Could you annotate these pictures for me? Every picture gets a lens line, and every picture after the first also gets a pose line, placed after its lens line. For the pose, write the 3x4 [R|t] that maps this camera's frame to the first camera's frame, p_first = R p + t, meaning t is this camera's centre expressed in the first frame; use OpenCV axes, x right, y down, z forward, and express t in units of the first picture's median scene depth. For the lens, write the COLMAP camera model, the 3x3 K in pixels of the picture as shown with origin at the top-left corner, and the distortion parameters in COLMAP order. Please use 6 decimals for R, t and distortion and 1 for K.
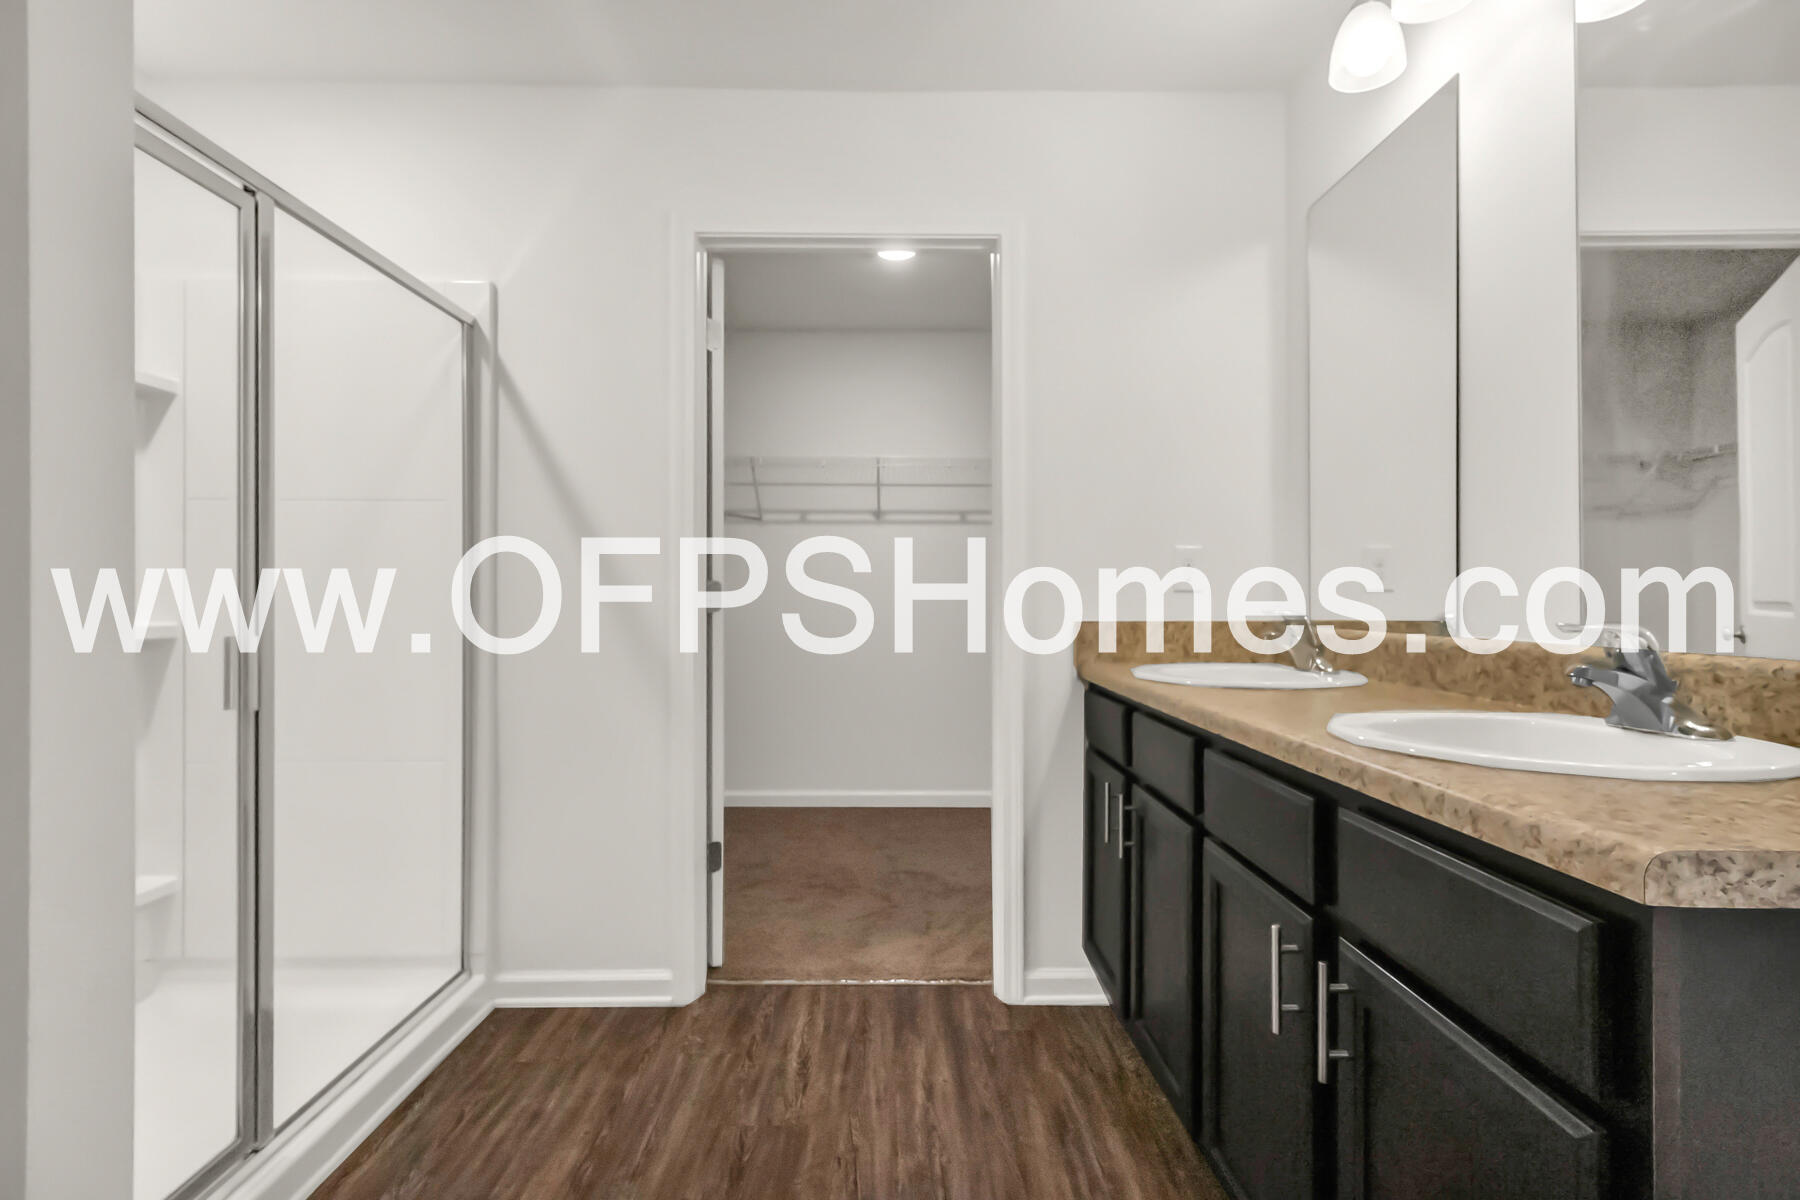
lens RADIAL K [[902.4, 0, 898.0], [0, 902.4, 593.4], [0, 0, 1]] dist [0.009471, -0.001924]
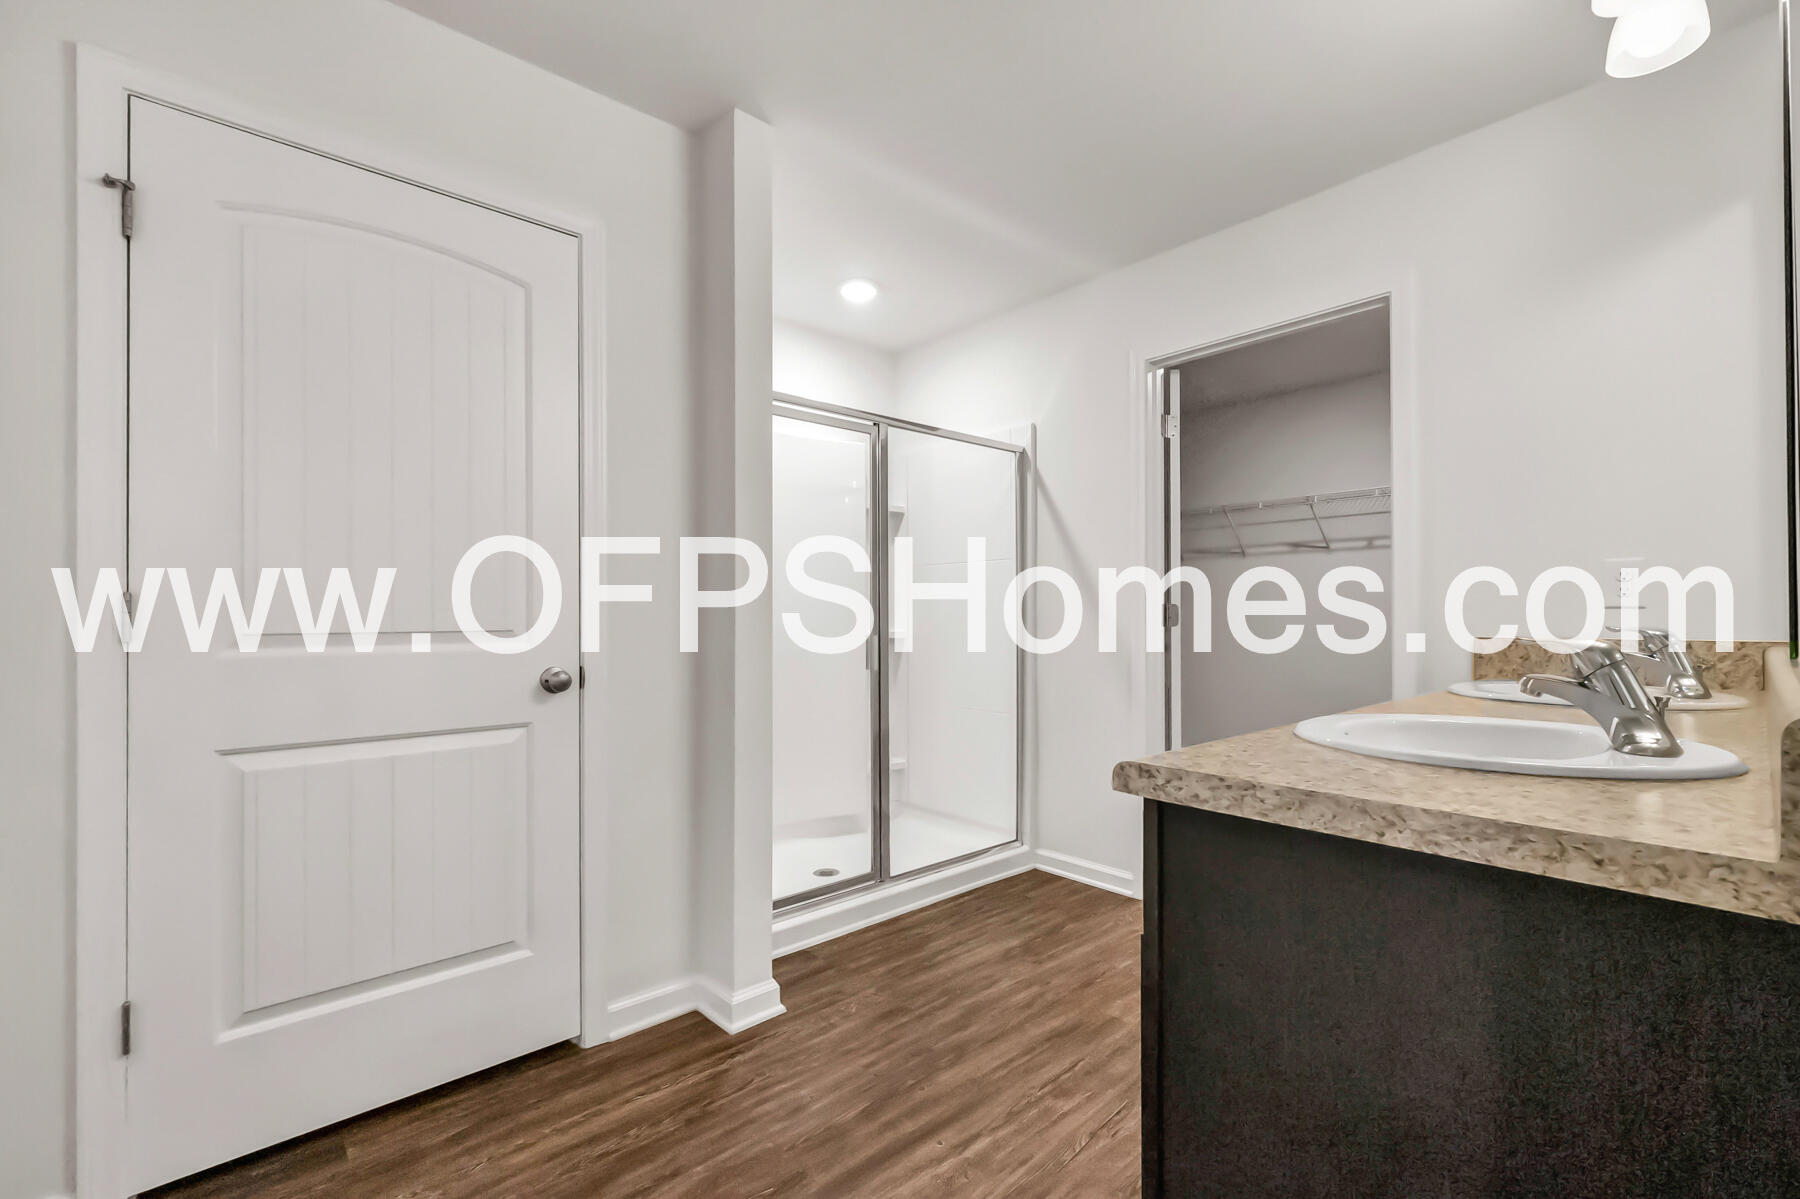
lens RADIAL K [[747.2, 0, 913.0], [0, 747.2, 611.3], [0, 0, 1]] dist [-0.001399, 0.000106]
pose [[0.669914, -0.012226, -0.742338, 0.421869], [0.010387, 0.999921, -0.007095, 0.001141], [0.742366, -0.002958, 0.669988, -0.064978]]
